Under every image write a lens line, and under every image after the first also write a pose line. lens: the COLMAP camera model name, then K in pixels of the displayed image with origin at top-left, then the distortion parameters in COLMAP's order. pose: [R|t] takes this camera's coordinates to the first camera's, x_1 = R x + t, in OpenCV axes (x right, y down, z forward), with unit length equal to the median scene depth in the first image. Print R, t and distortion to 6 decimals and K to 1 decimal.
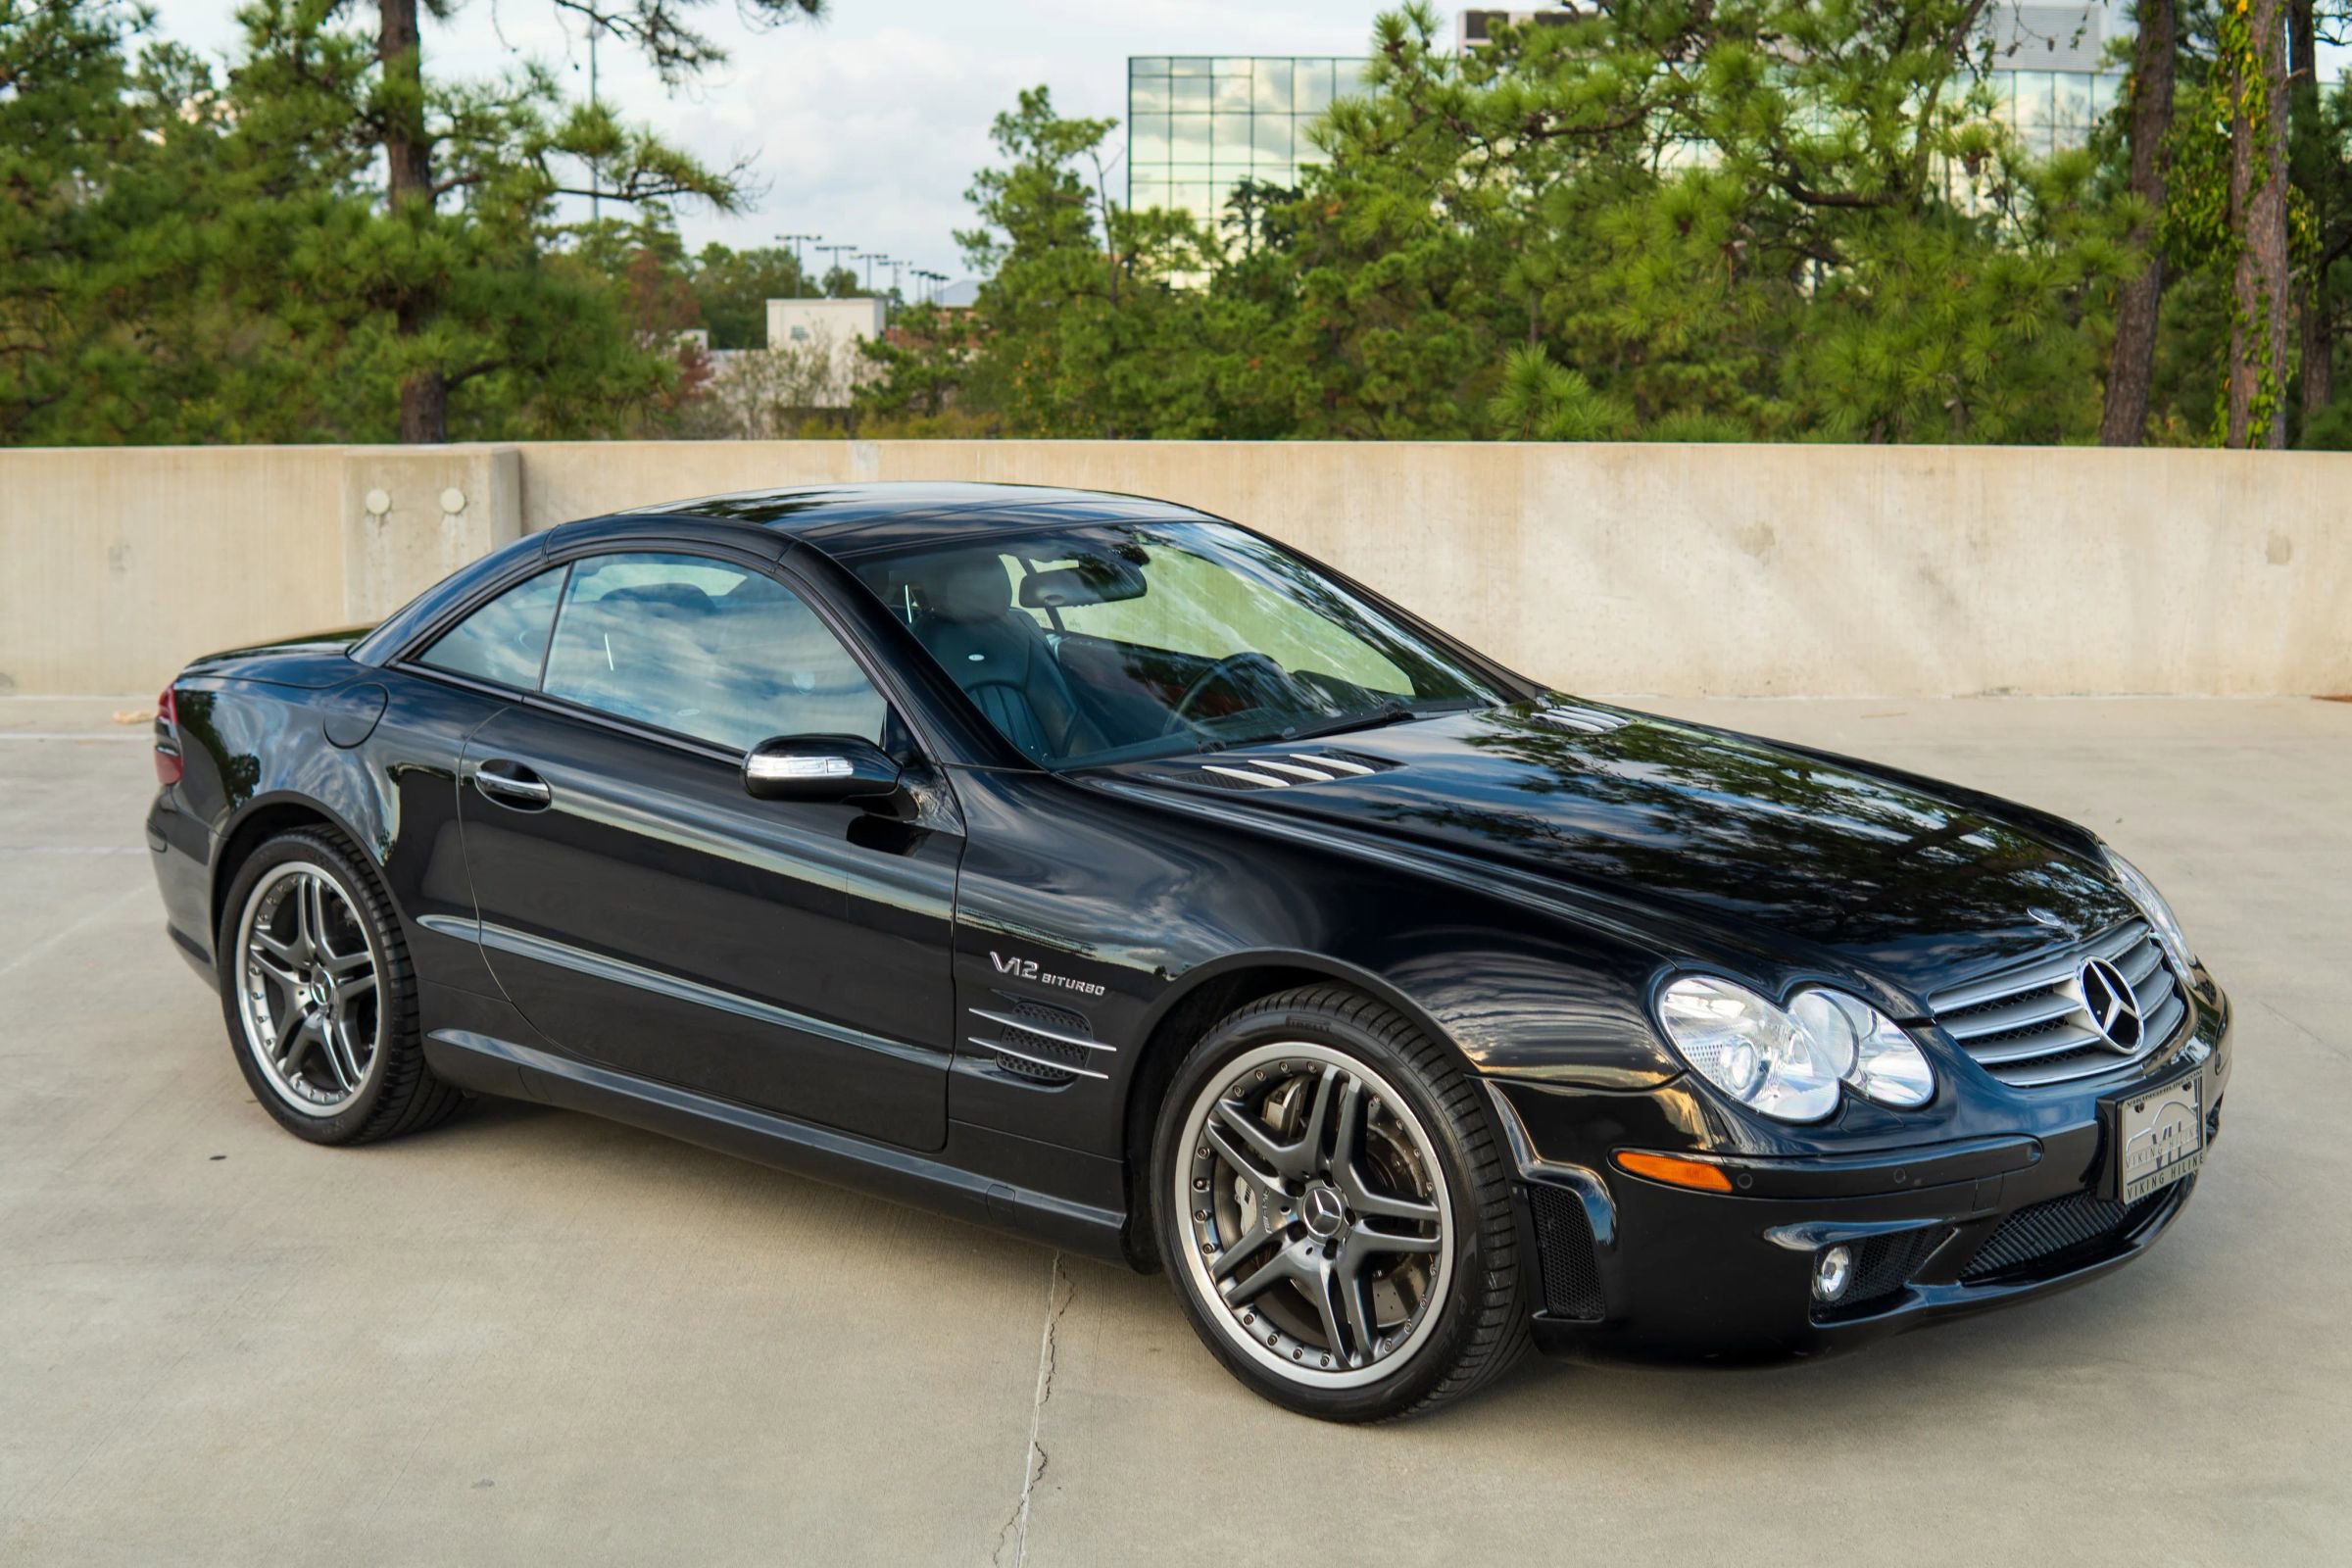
lens RADIAL K [[3273.3, 0, 1196.1], [0, 3273.3, 770.3], [0, 0, 1]] dist [-0.183468, -0.157057]
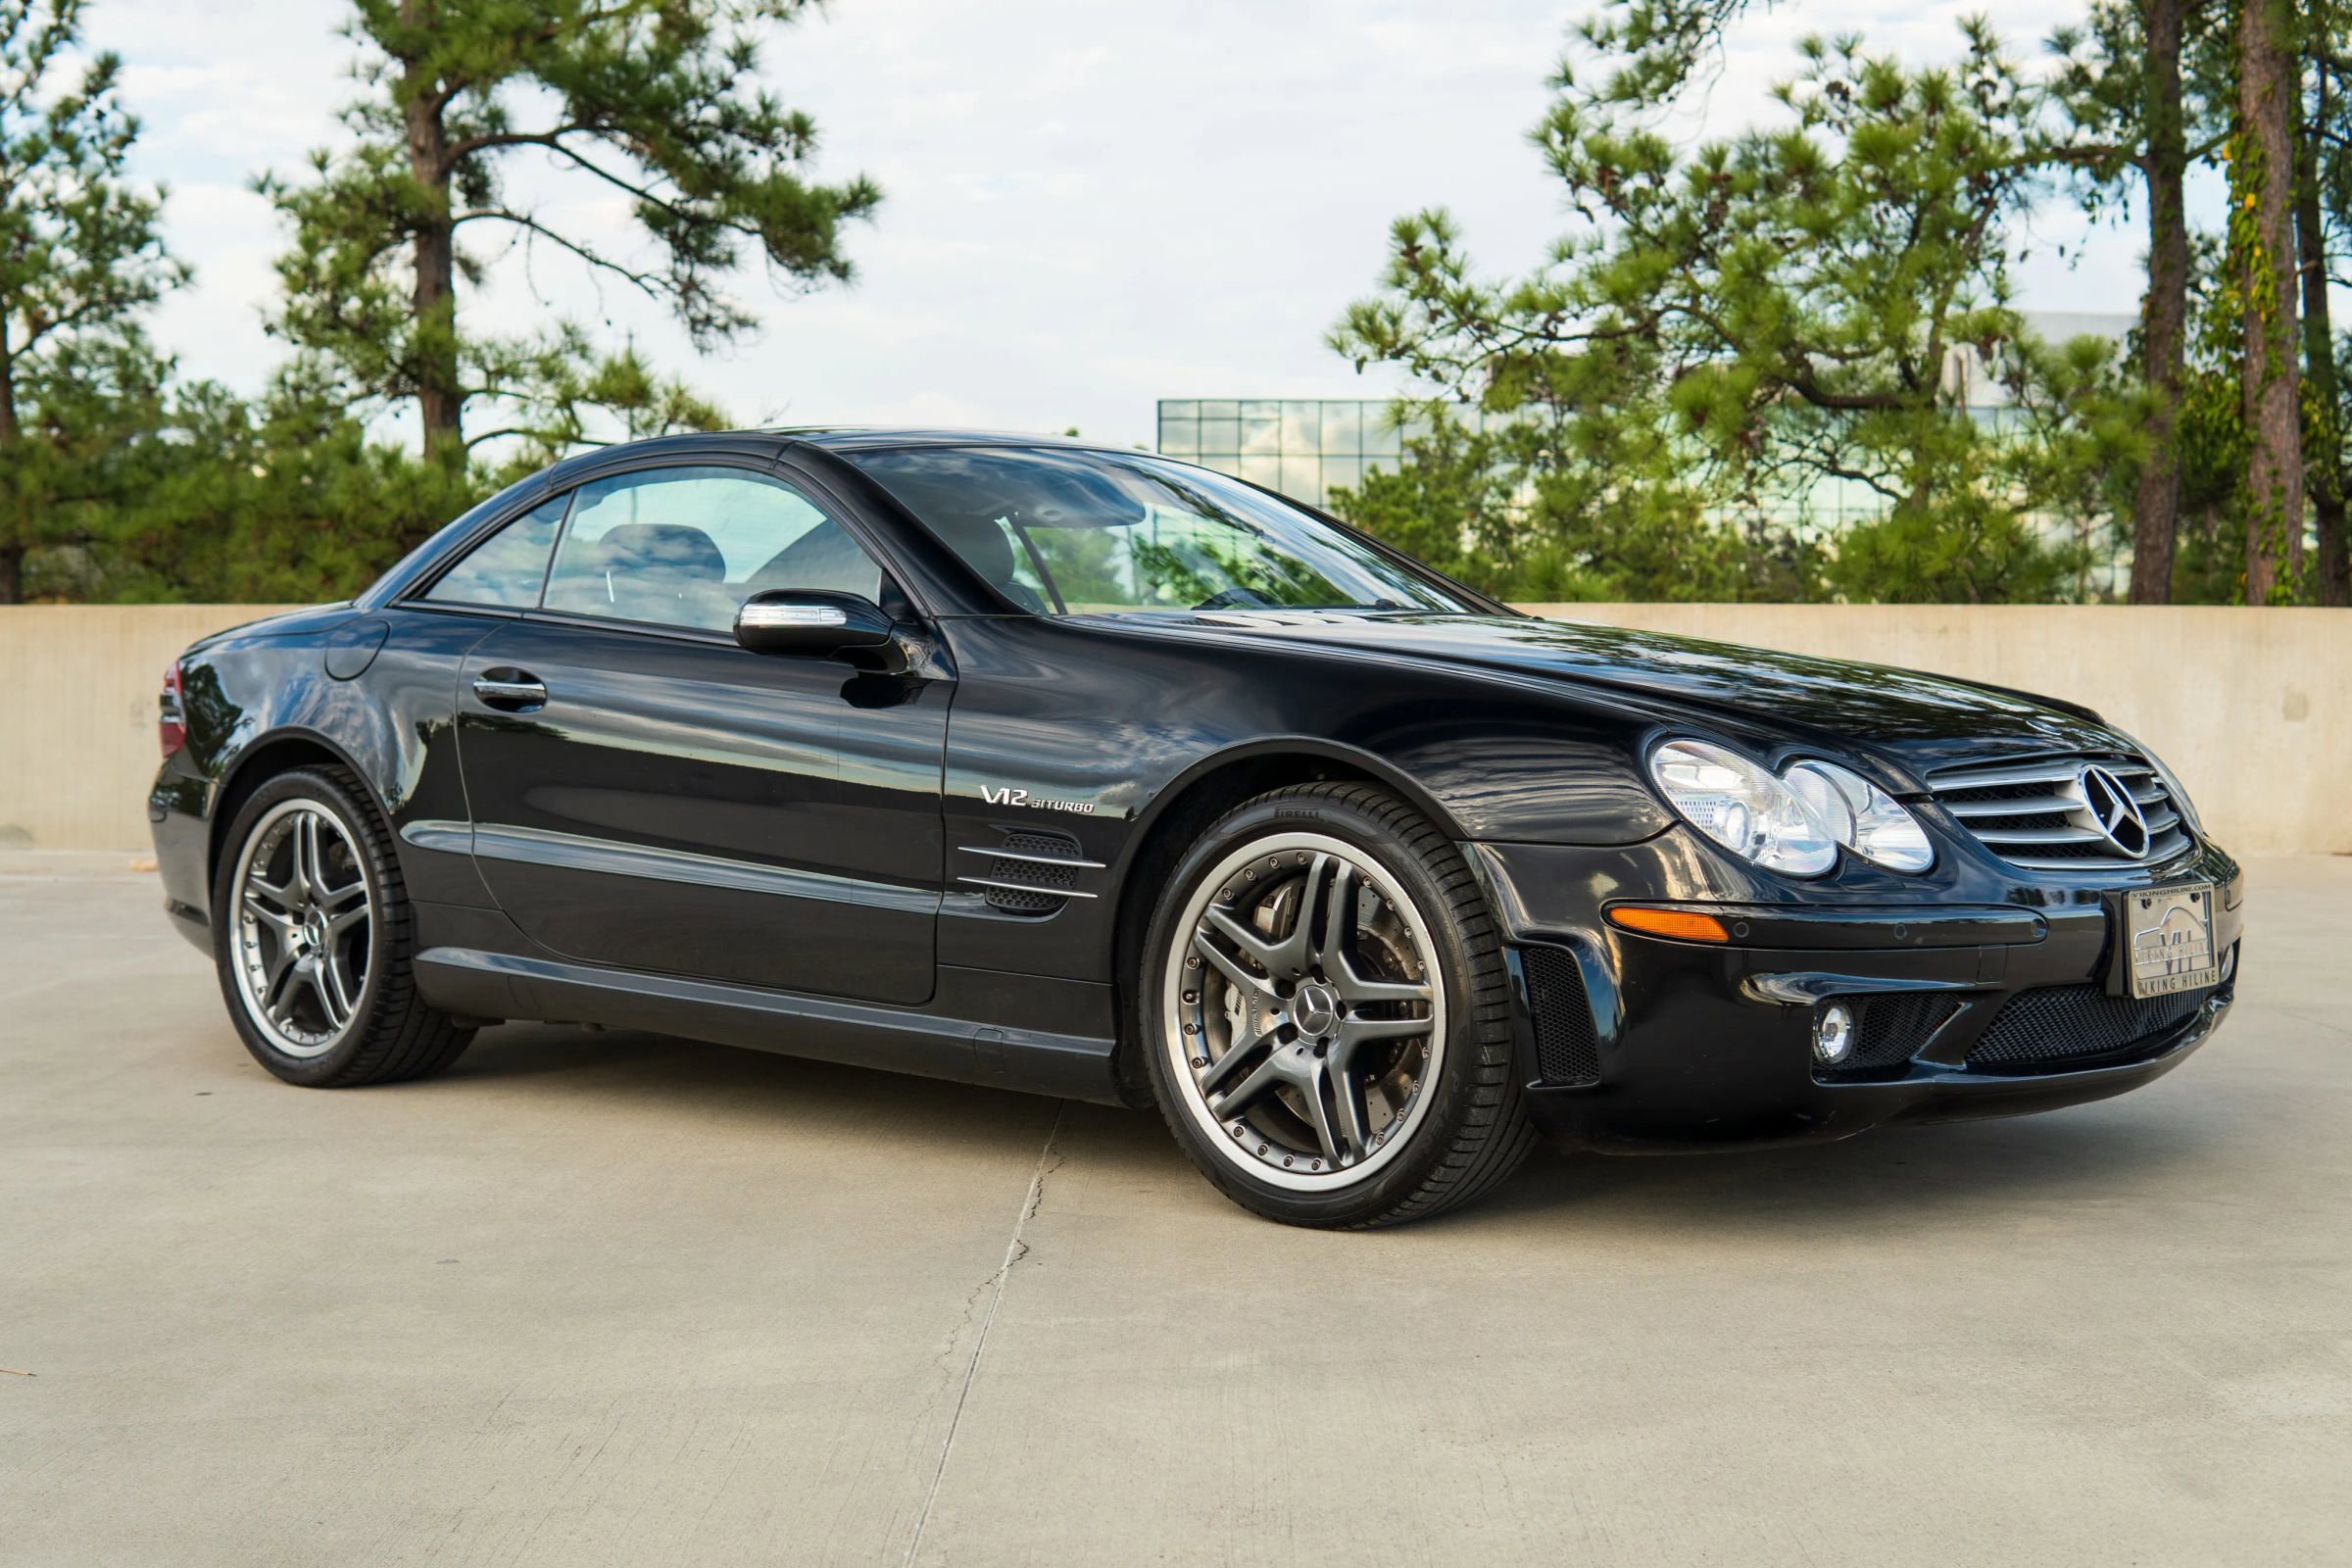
lens RADIAL K [[3277.0, 0, 1176.0], [0, 3277.0, 784.0], [0, 0, 1]] dist [-0.204361, -0.037705]
pose [[0.999869, 0.000636, -0.016197, 0.010232], [-0.002397, 0.994044, -0.108954, 0.133331], [0.016032, 0.108979, 0.993915, 0.011755]]
